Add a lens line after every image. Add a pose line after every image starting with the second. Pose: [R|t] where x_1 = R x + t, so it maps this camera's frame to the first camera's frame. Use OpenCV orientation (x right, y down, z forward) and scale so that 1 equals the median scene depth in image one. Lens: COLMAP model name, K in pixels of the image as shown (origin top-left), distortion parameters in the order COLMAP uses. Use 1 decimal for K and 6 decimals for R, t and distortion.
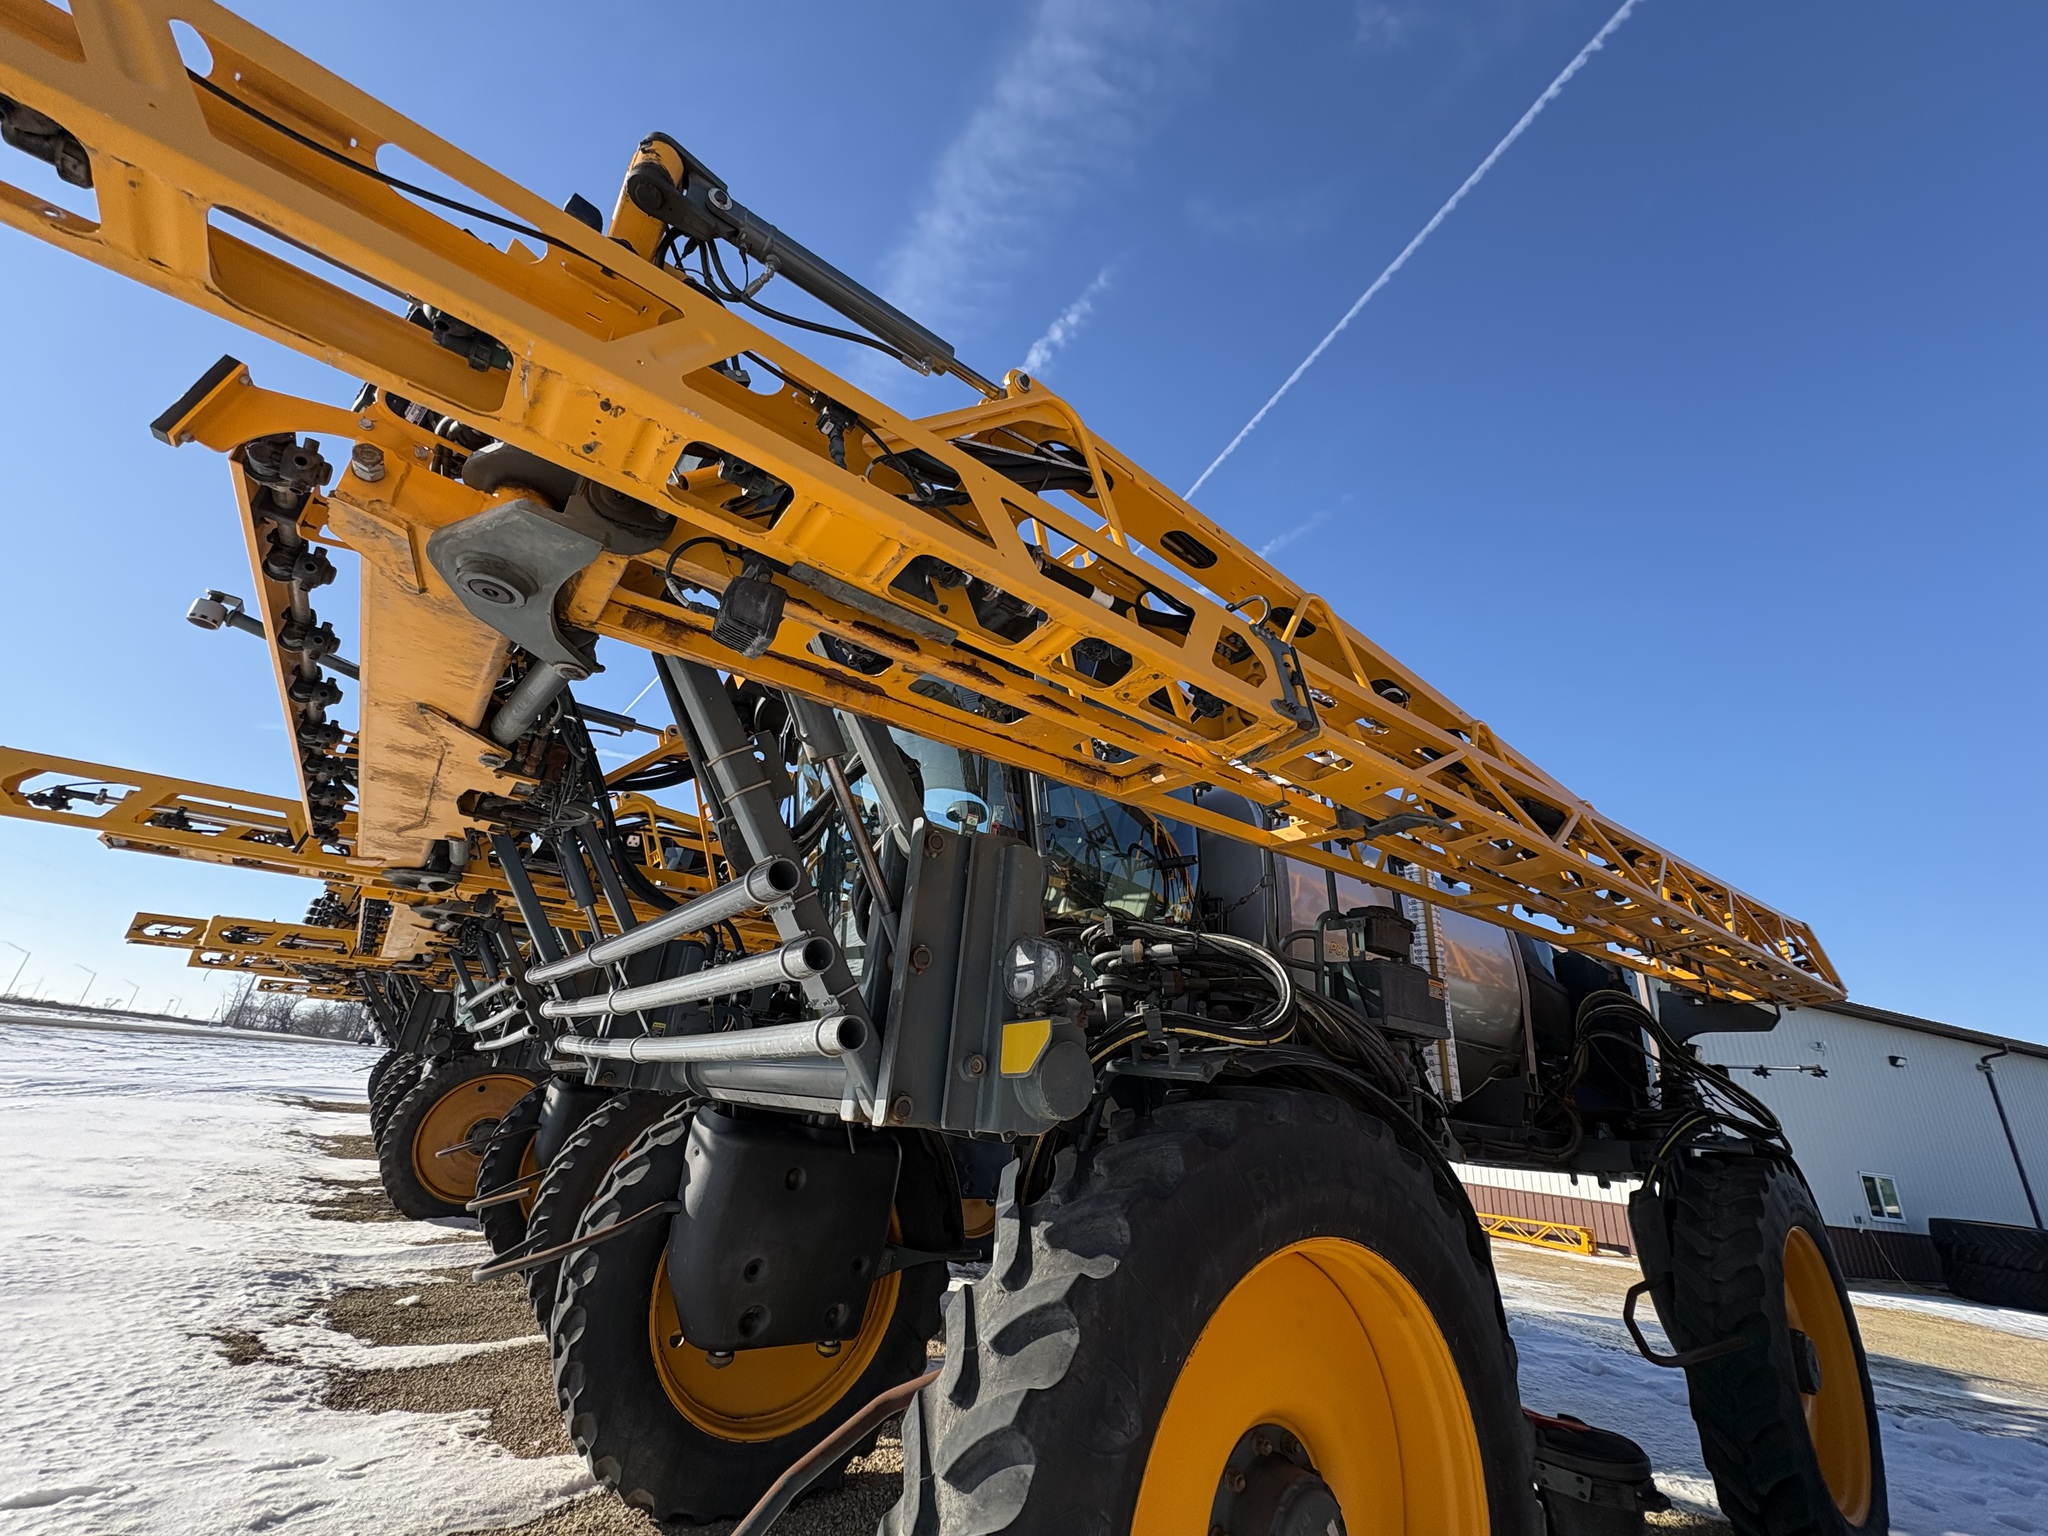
lens RADIAL K [[808.2, 0, 1024.7], [0, 808.2, 772.3], [0, 0, 1]] dist [0.000261, -0.000167]
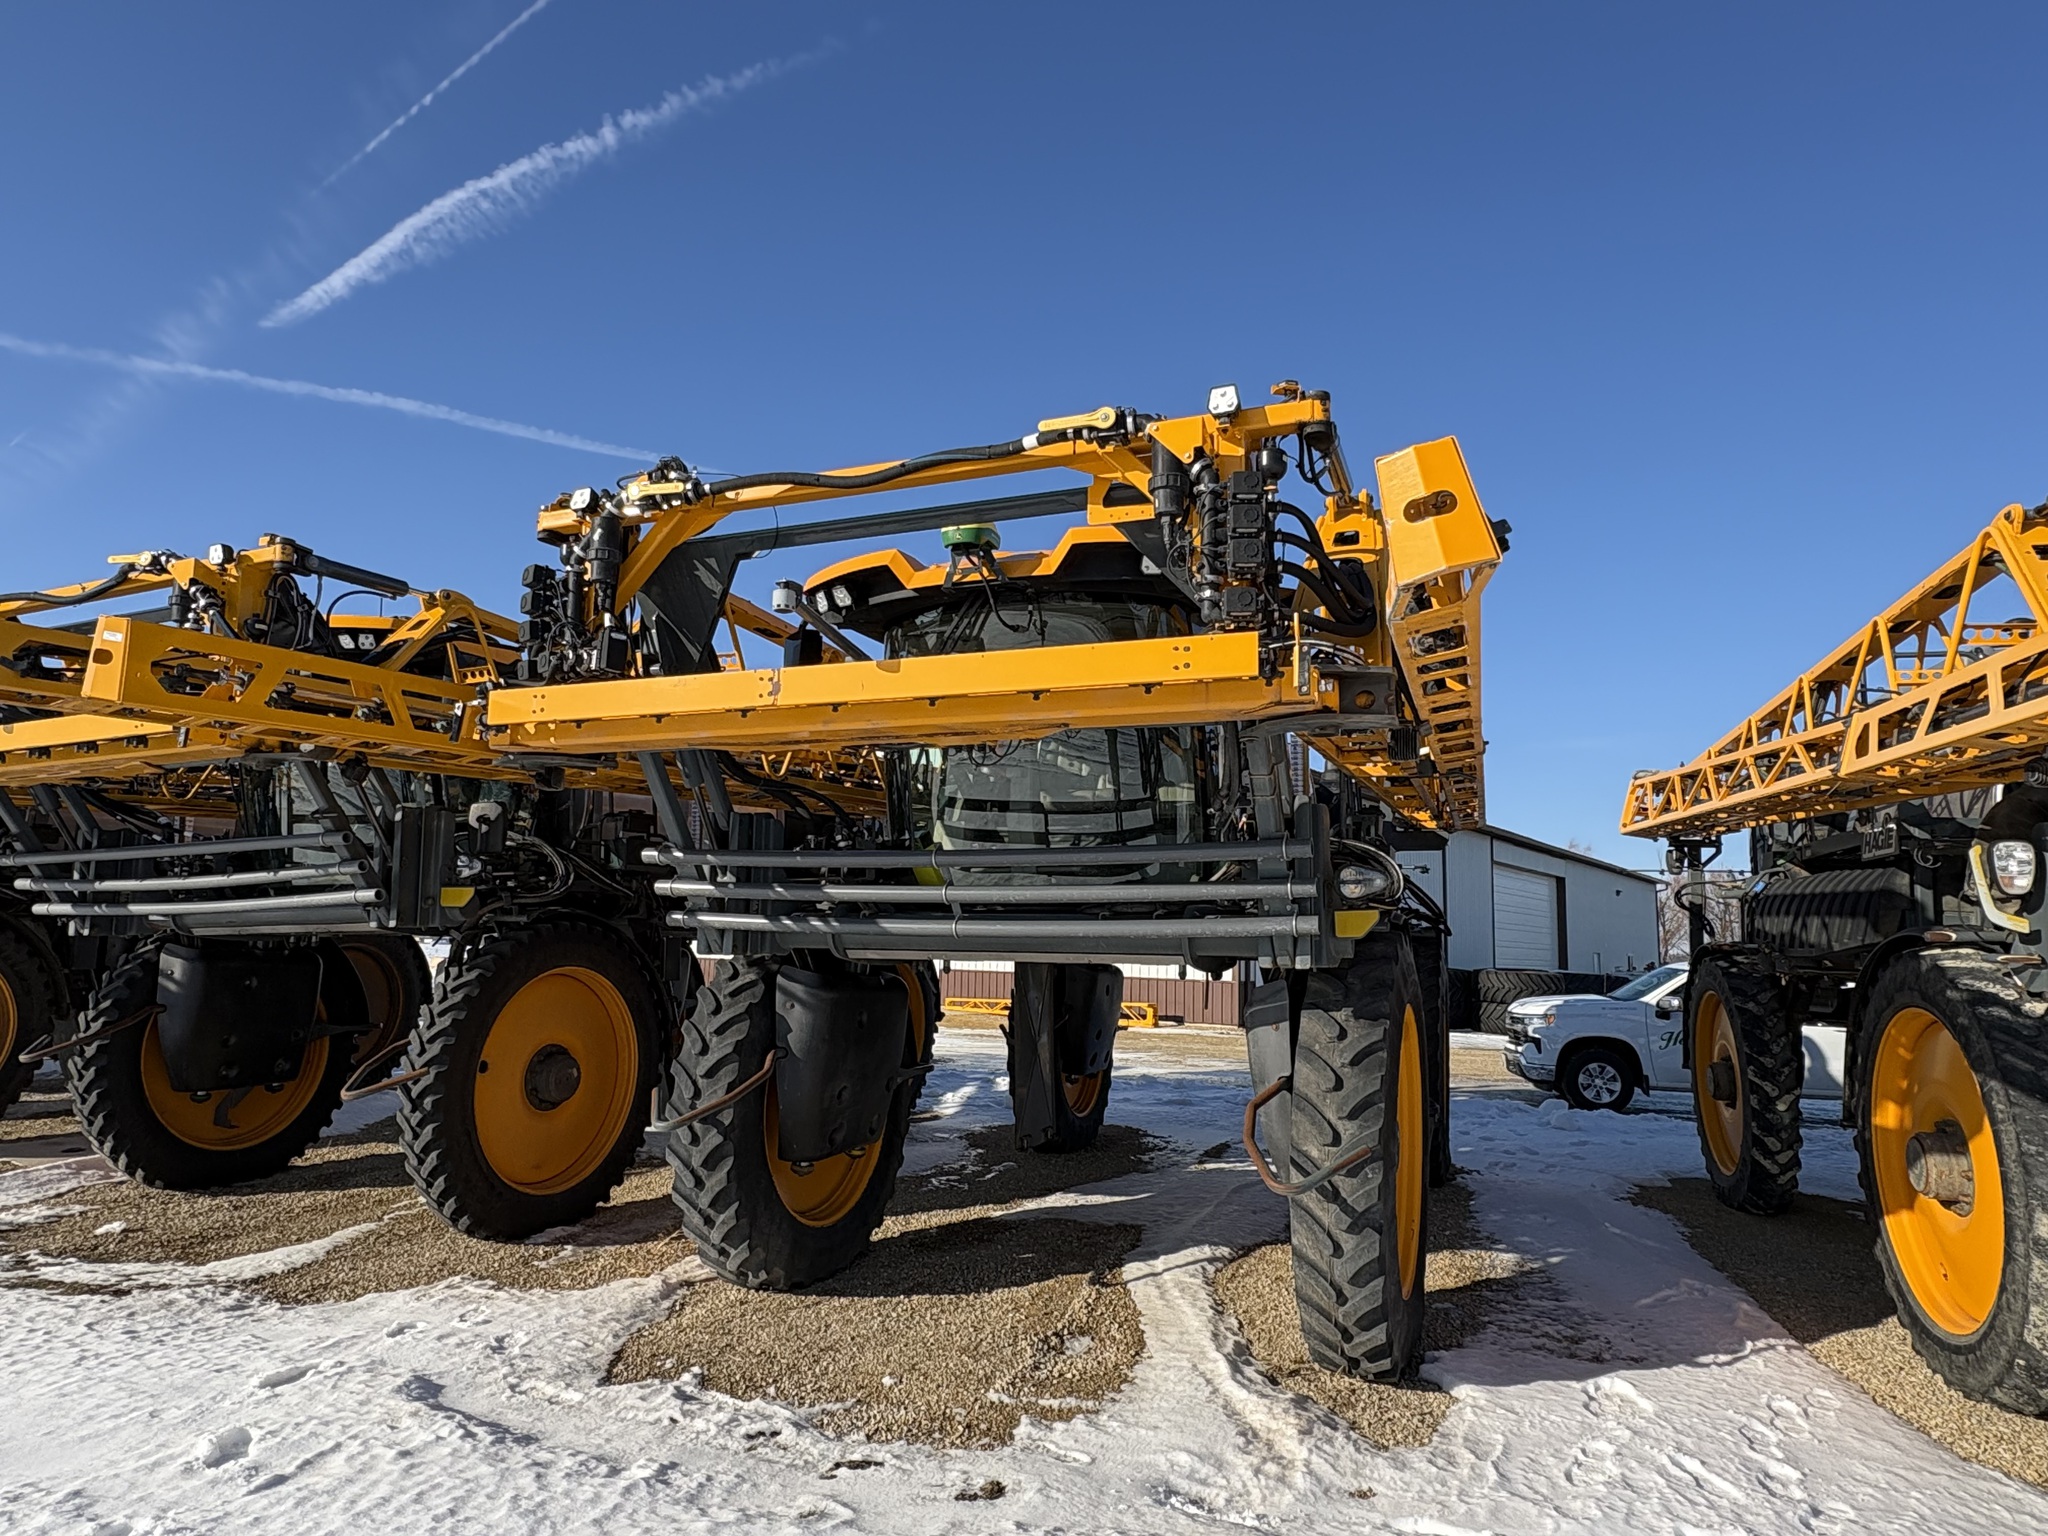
lens RADIAL K [[1186.1, 0, 1016.5], [0, 1186.1, 785.6], [0, 0, 1]] dist [0.002043, -0.000467]
pose [[0.863370, -0.003727, 0.504558, -0.912329], [-0.142929, 0.957208, 0.251642, -0.240476], [-0.483905, -0.289376, 0.825892, -0.348807]]
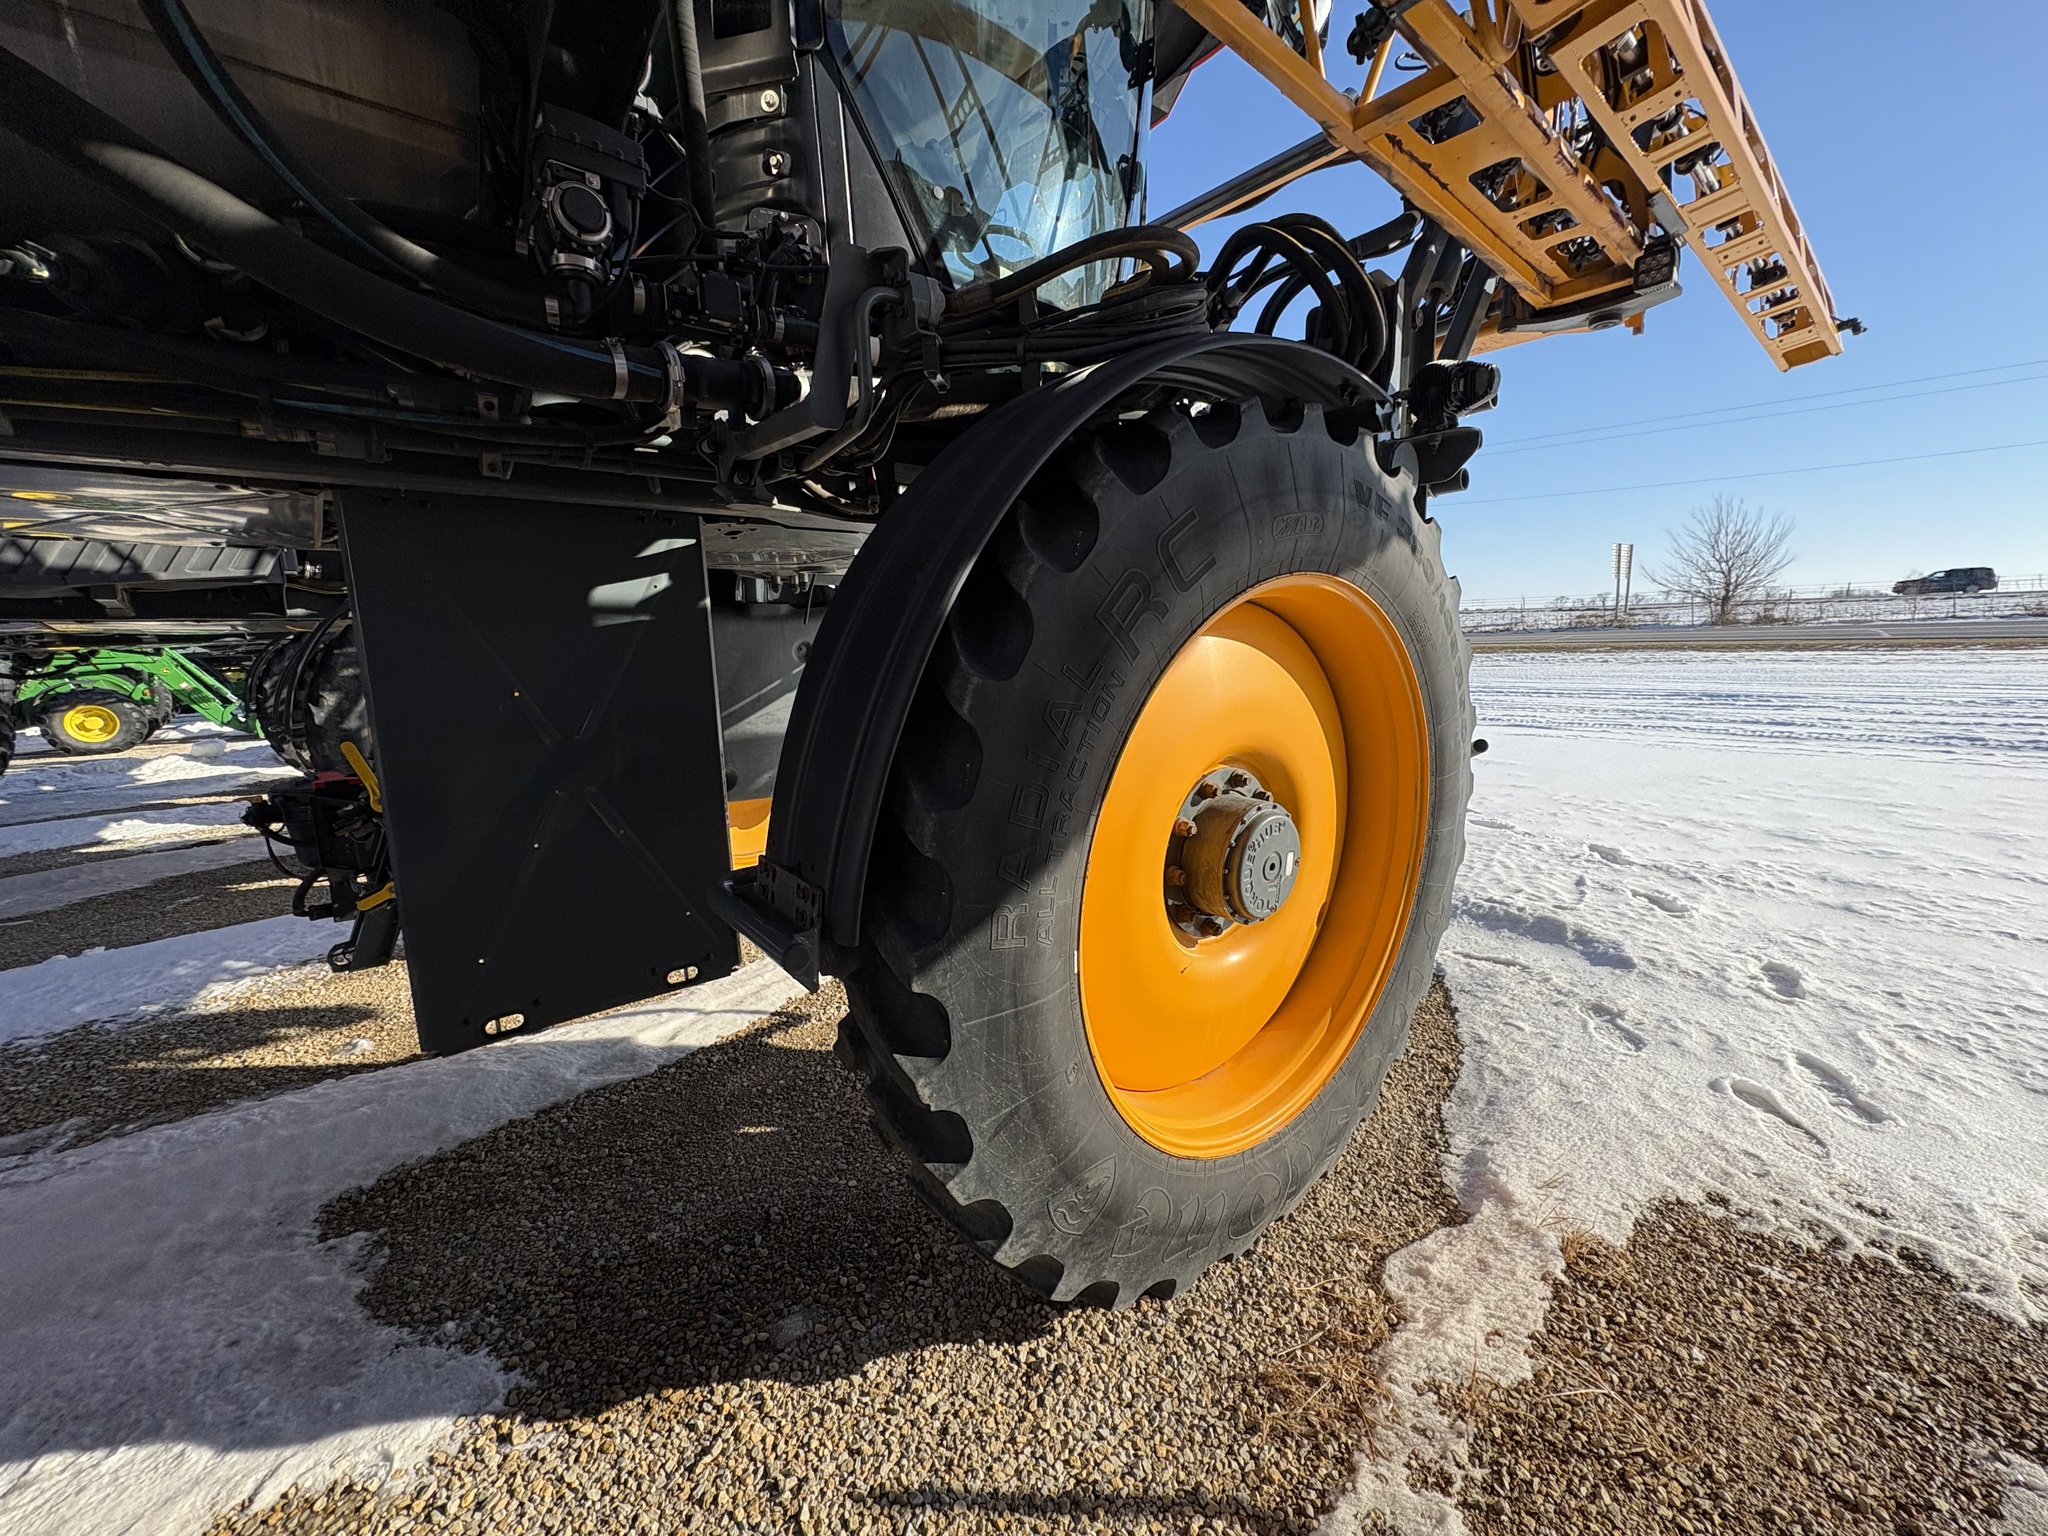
lens RADIAL K [[808.3, 0, 1019.2], [0, 808.3, 768.6], [0, 0, 1]] dist [-0.000935, 0.000249]
pose [[-0.997545, -0.053603, -0.045071, -0.179784], [-0.041729, 0.971783, -0.232158, 0.720916], [0.056243, -0.229707, -0.971633, 1.531499]]
